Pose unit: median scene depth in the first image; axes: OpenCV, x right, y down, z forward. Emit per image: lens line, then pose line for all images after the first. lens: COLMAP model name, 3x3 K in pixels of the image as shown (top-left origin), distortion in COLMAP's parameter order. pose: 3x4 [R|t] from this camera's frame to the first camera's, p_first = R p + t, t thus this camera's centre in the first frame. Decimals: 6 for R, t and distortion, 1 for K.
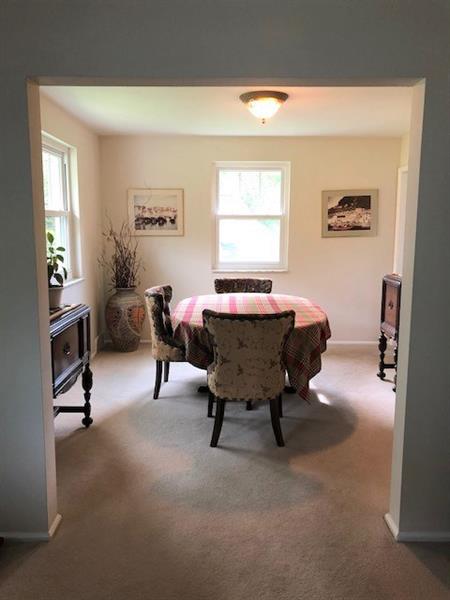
lens RADIAL K [[491.5, 0, 225.0], [0, 491.5, 299.2], [0, 0, 1]] dist [-0.007499, -0.009621]
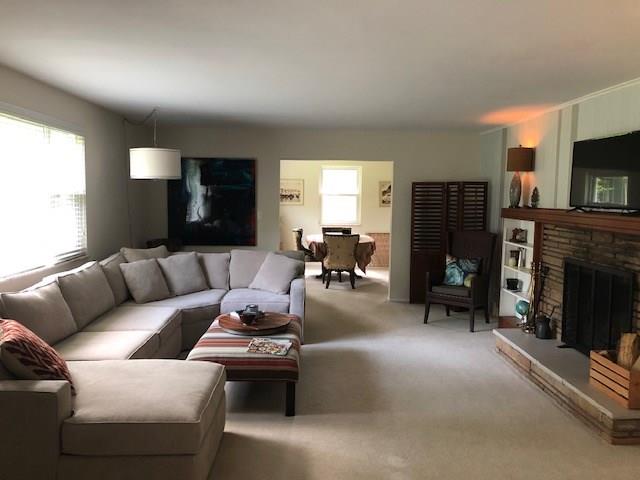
lens RADIAL K [[524.3, 0, 319.6], [0, 524.3, 240.0], [0, 0, 1]] dist [-0.007499, -0.009621]
pose [[0.999543, 0.011620, 0.027890, -0.077828], [-0.009898, 0.998082, -0.061107, 0.121757], [-0.028546, 0.060803, 0.997742, -0.955041]]
